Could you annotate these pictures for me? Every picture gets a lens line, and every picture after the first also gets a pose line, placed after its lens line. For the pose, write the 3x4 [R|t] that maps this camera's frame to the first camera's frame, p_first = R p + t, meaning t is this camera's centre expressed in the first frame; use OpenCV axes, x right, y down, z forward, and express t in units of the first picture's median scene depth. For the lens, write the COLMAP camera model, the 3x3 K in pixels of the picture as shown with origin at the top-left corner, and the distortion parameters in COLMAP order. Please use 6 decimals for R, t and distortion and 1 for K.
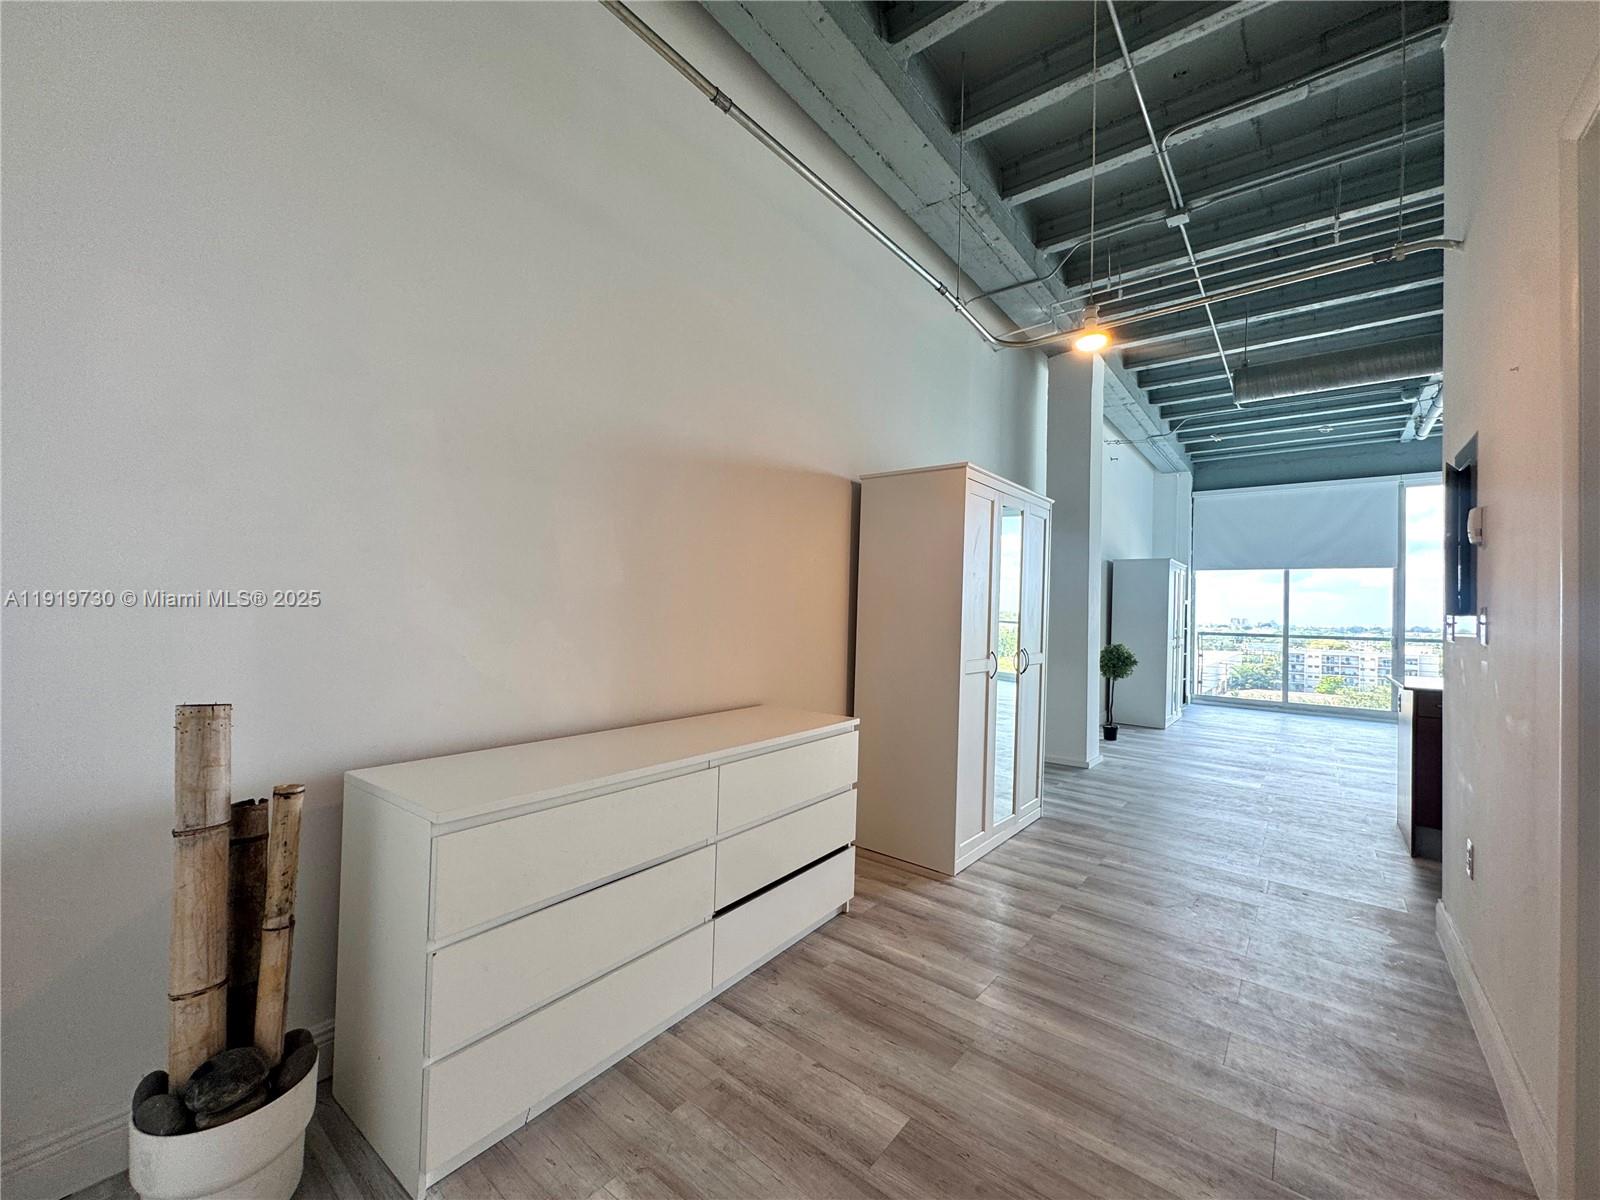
lens RADIAL K [[635.8, 0, 832.9], [0, 635.8, 617.6], [0, 0, 1]] dist [-0.002689, -0.000231]
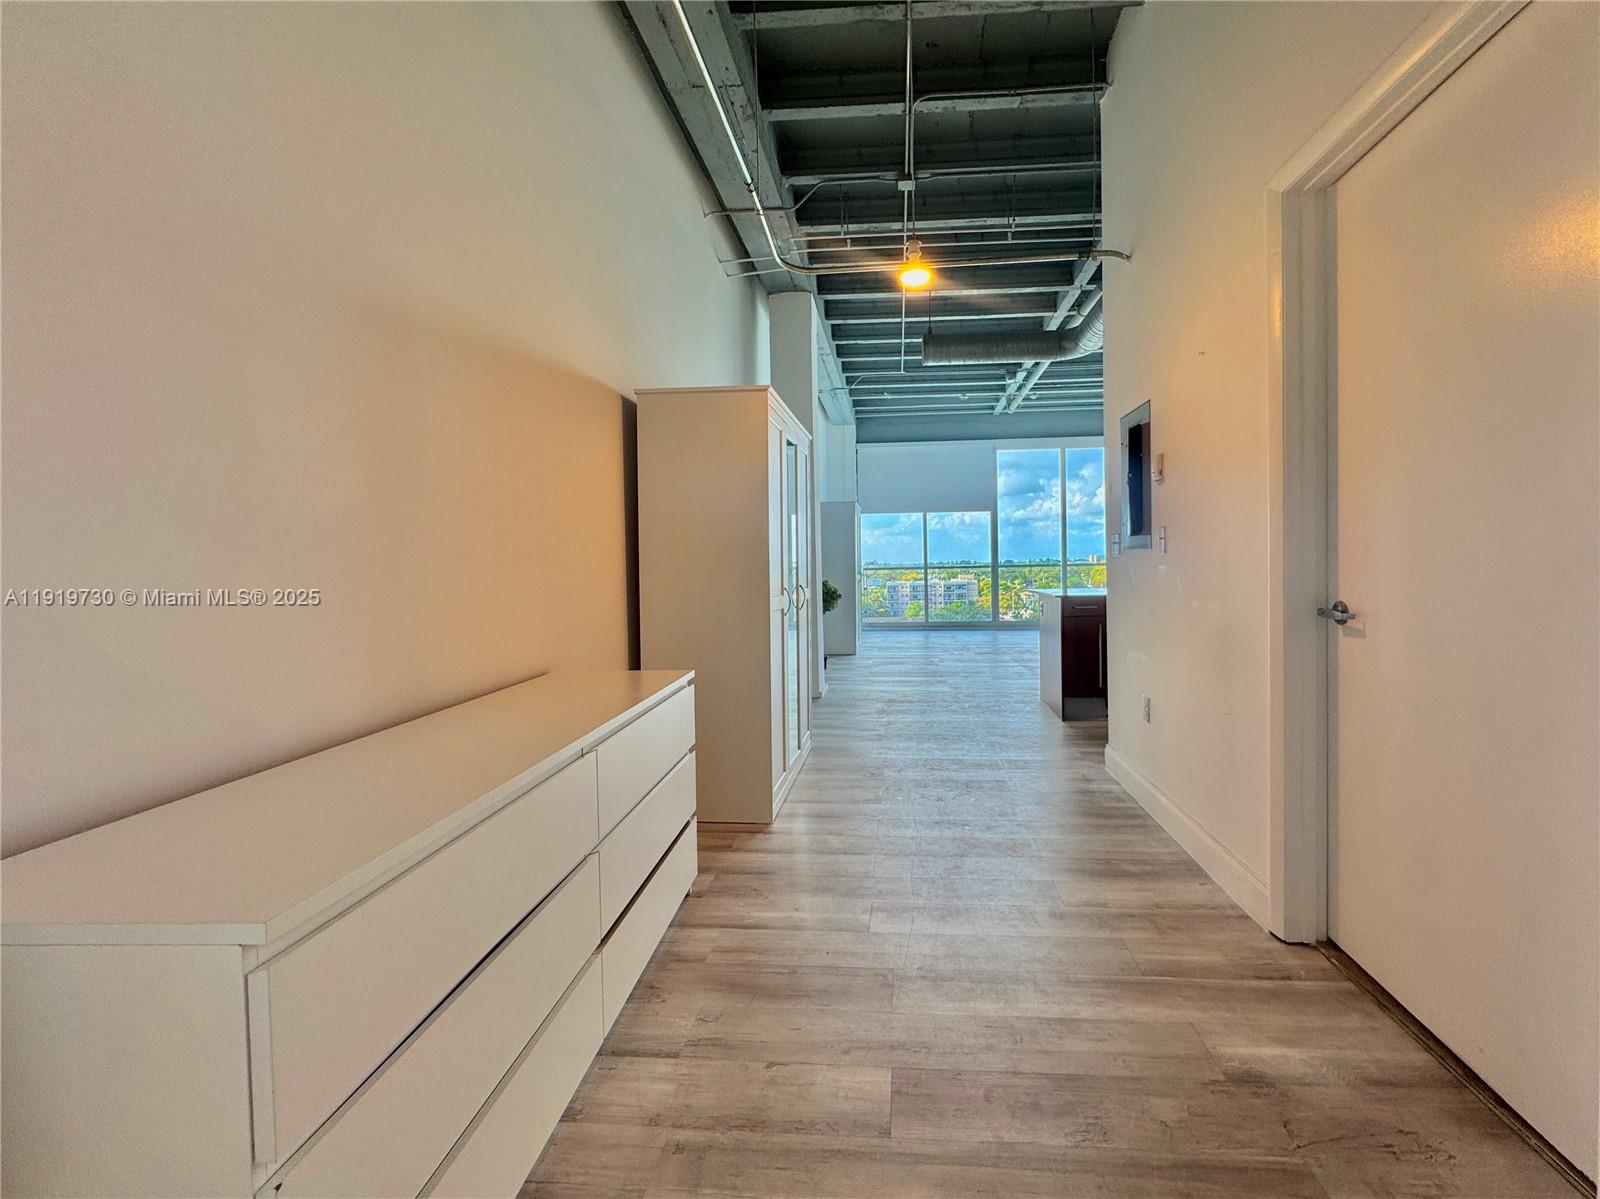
lens RADIAL K [[641.8, 0, 800.0], [0, 641.8, 599.5], [0, 0, 1]] dist [-0.002060, -0.000454]
pose [[0.829553, -0.068827, 0.554170, -0.310528], [0.045888, 0.997421, 0.055186, 0.019645], [-0.556539, -0.020350, 0.830572, 0.192880]]
